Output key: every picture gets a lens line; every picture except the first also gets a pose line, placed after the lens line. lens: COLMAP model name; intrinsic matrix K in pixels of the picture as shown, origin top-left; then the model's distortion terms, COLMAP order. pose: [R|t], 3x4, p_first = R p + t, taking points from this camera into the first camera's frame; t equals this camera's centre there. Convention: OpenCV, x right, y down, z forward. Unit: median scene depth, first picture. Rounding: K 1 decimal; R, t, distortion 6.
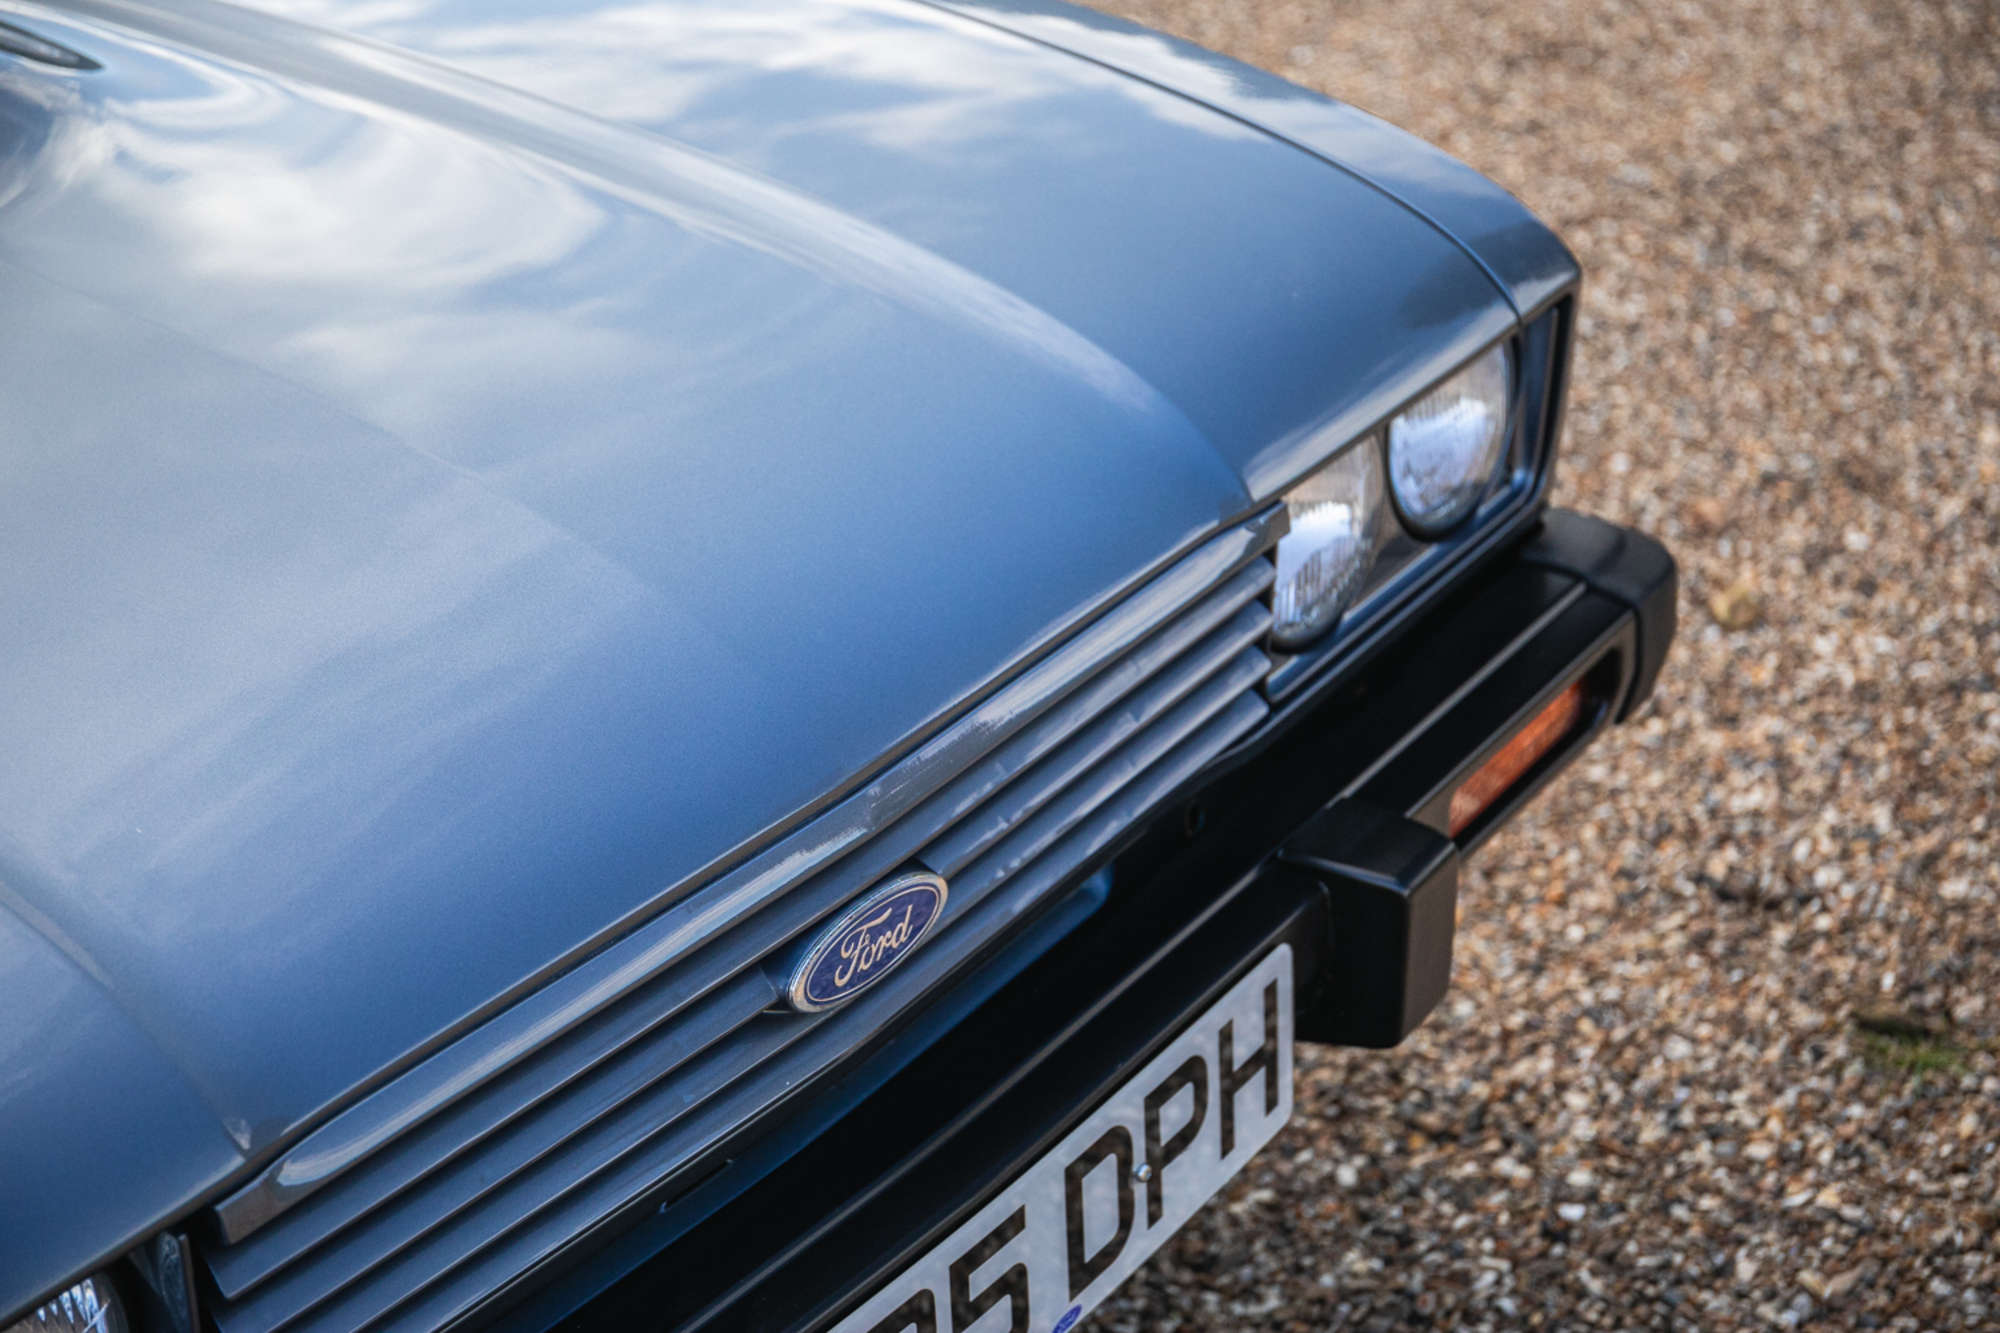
lens RADIAL K [[3580.9, 0, 1001.4], [0, 3580.9, 664.2], [0, 0, 1]] dist [0.115002, 0.000000]
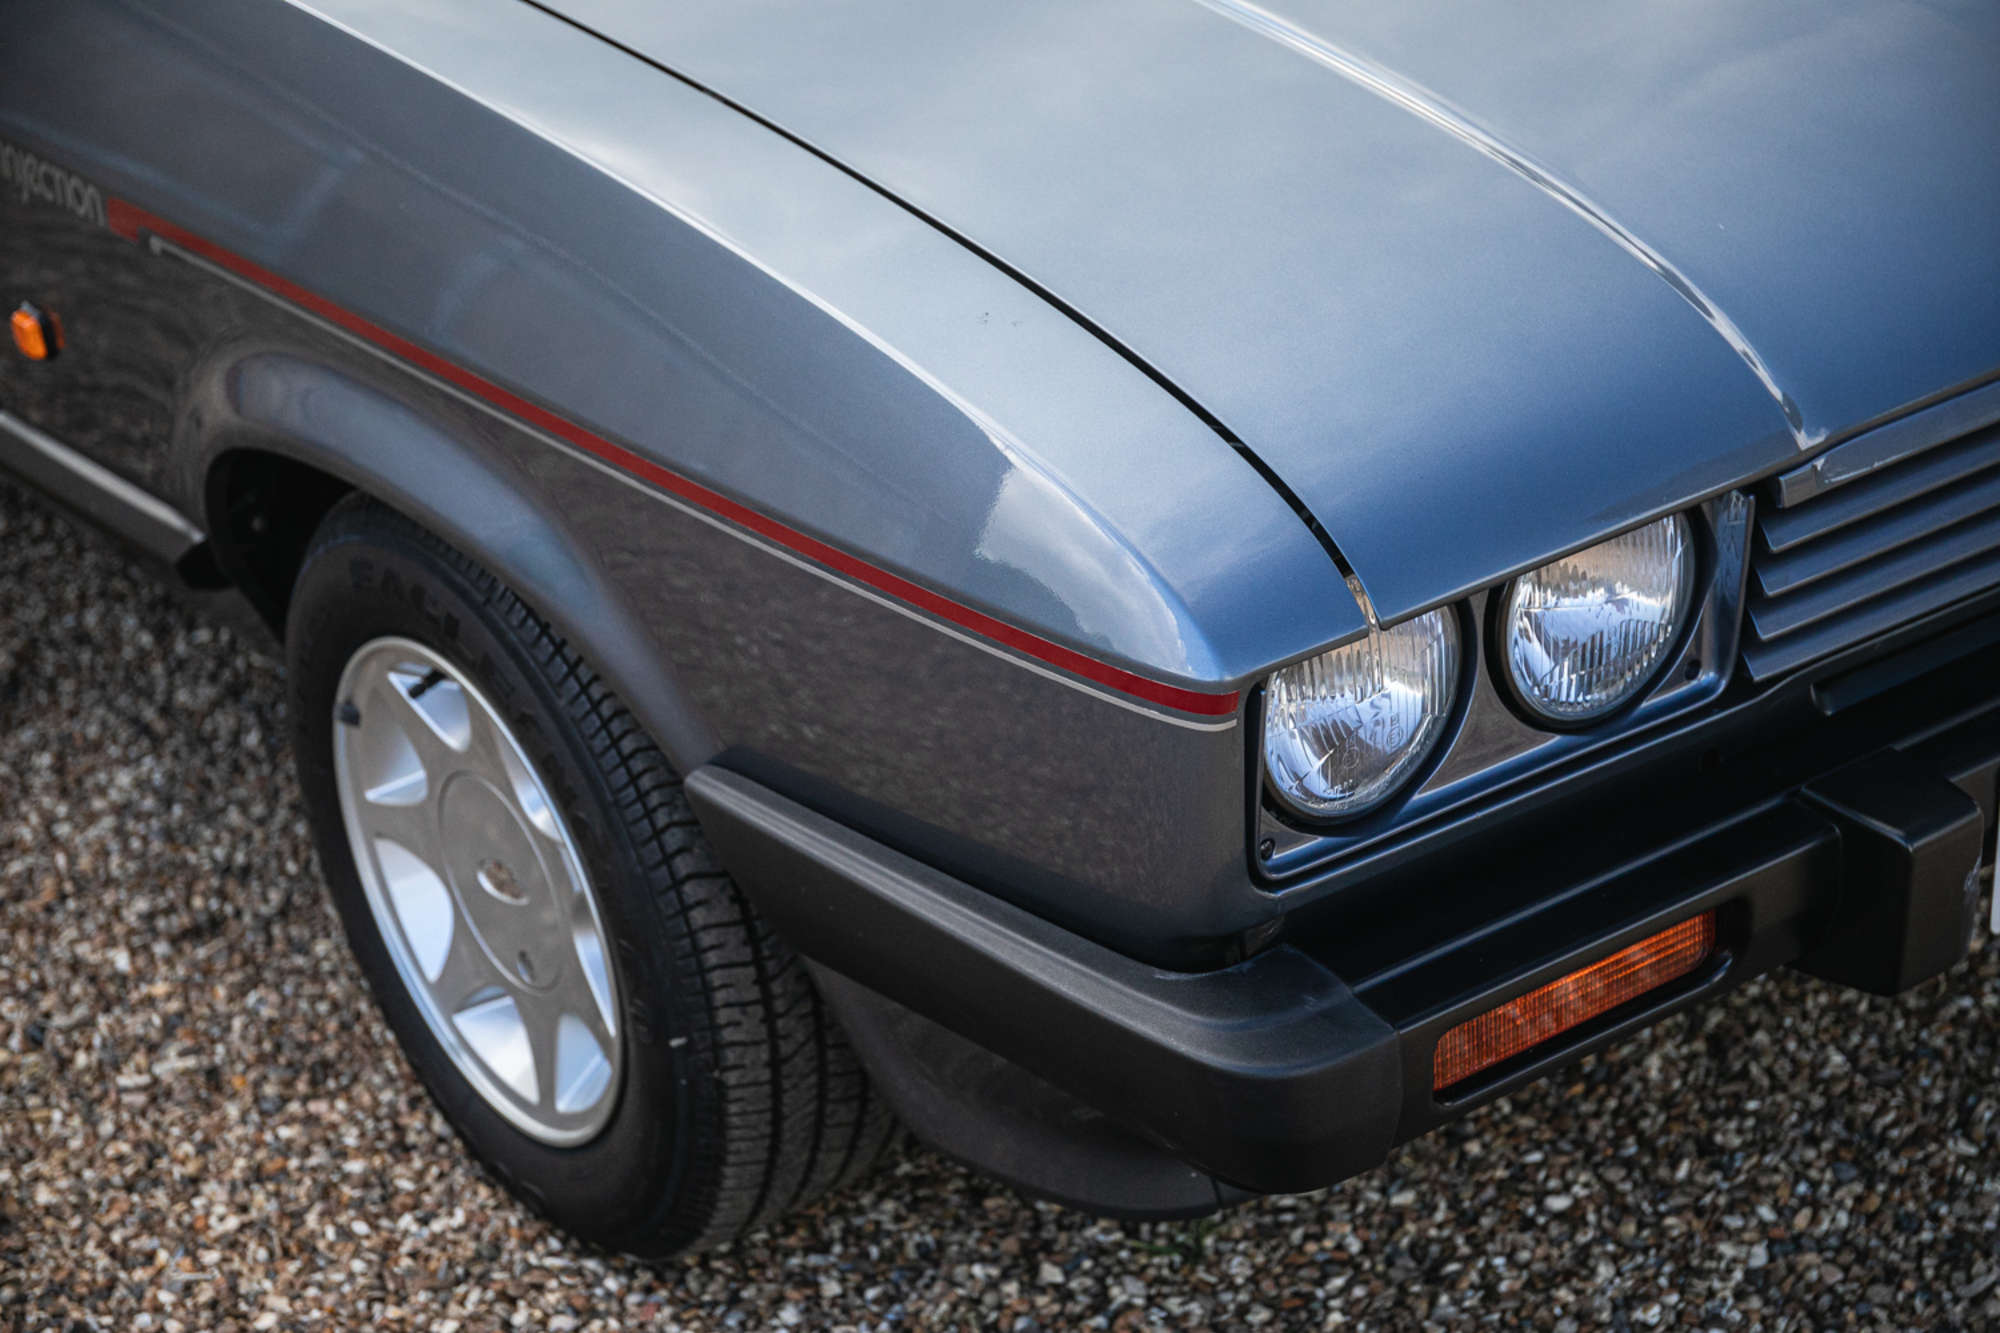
lens RADIAL K [[3580.9, 0, 999.4], [0, 3580.9, 671.1], [0, 0, 1]] dist [0.115002, 0.000000]
pose [[0.960524, 0.123039, -0.249509, -0.116869], [-0.116801, 0.992361, 0.039715, 0.157131], [0.252490, -0.009005, 0.967558, -0.313303]]
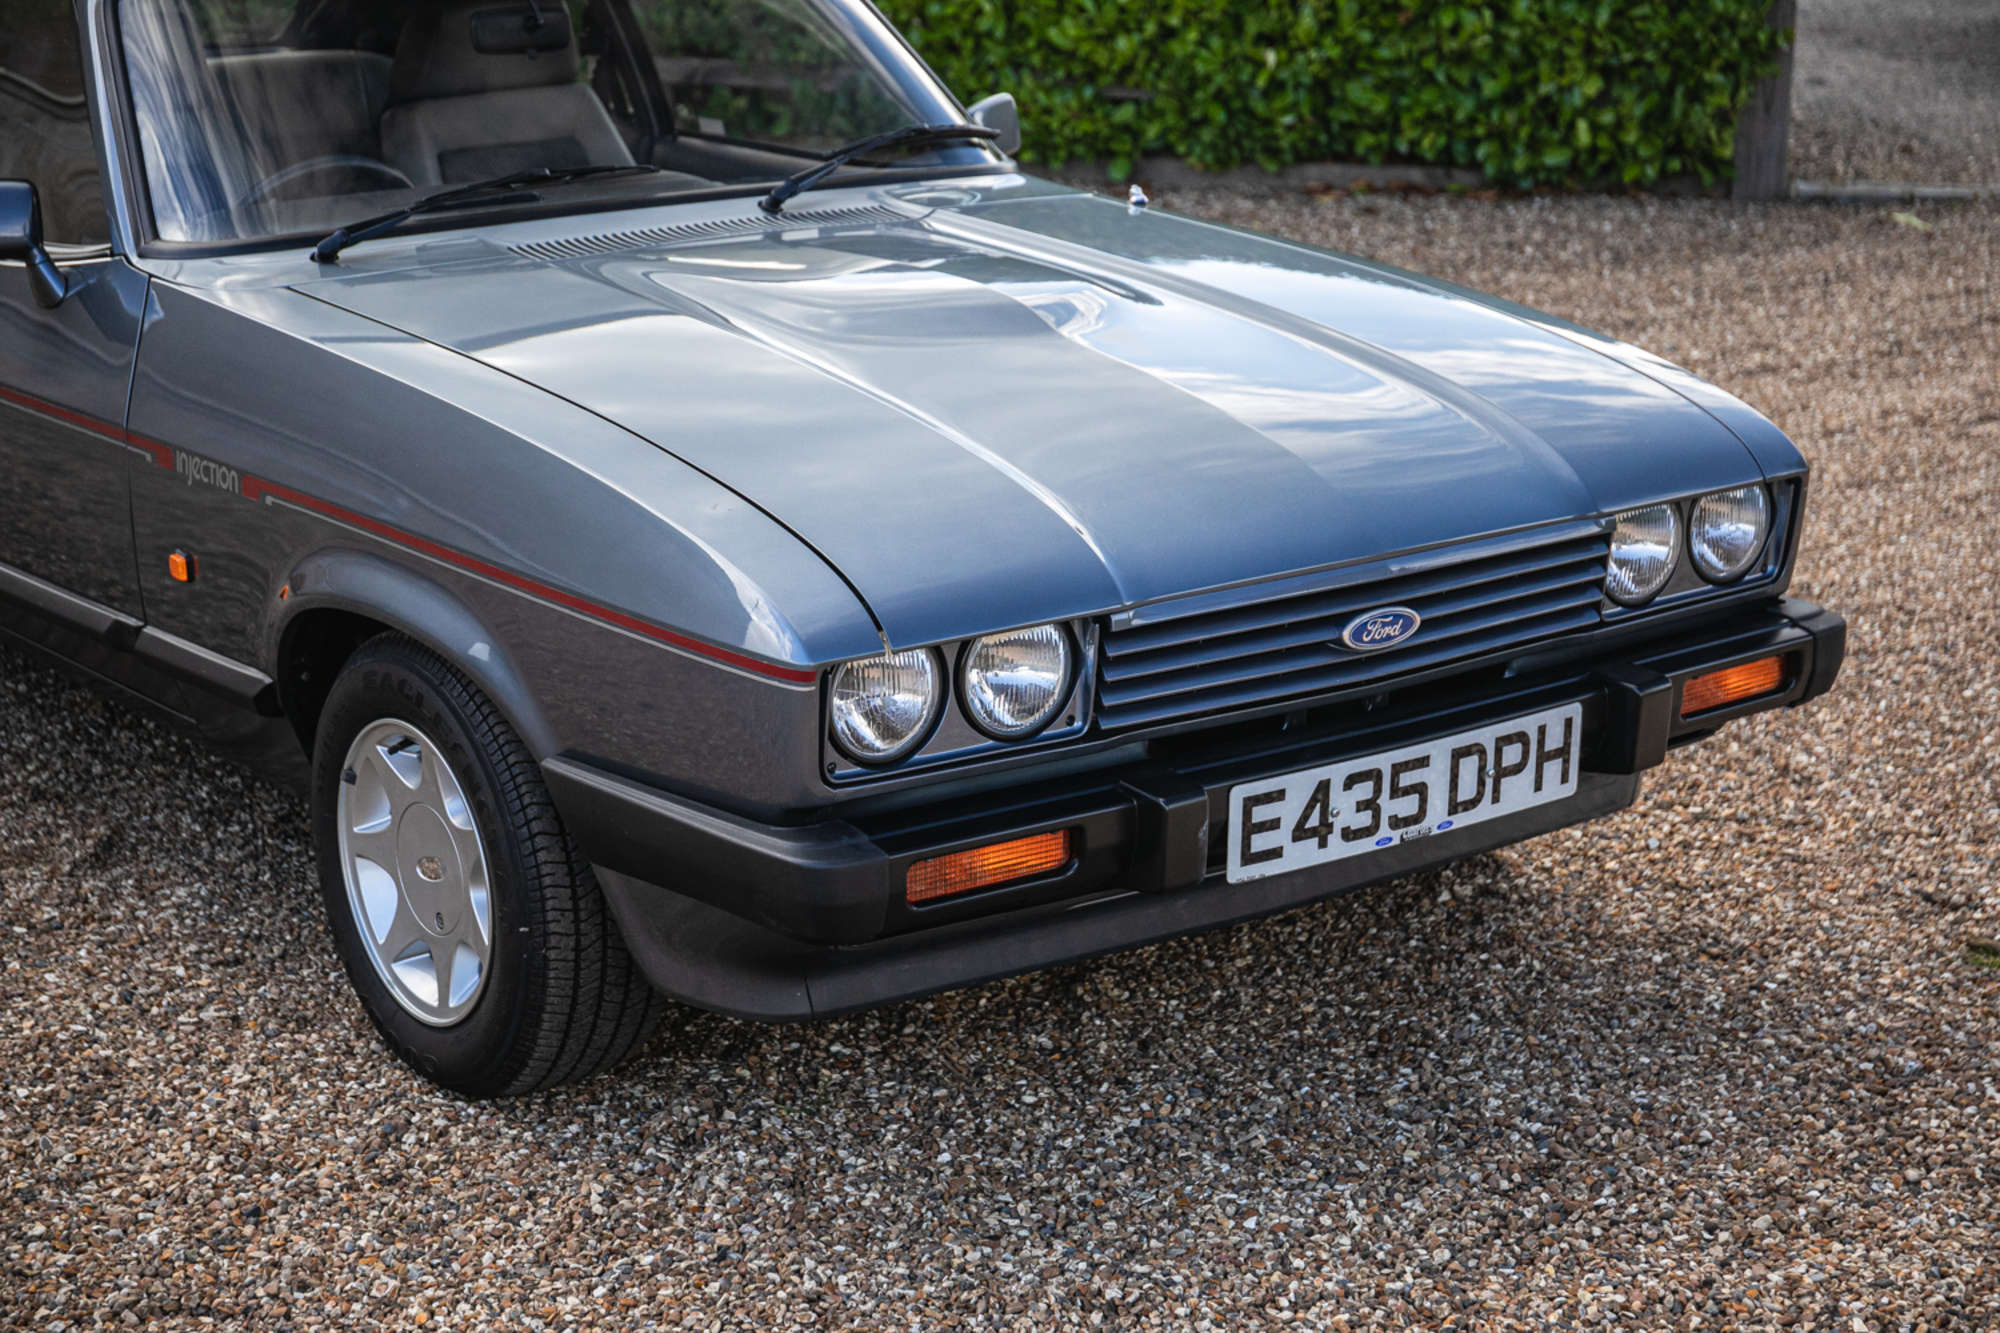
lens RADIAL K [[3580.9, 0, 1002.3], [0, 3580.9, 665.0], [0, 0, 1]] dist [0.115002, 0.000000]
pose [[0.957369, 0.140160, -0.252586, 0.302926], [-0.184757, 0.969268, -0.162433, 0.494547], [0.222057, 0.202175, 0.953843, -1.224838]]
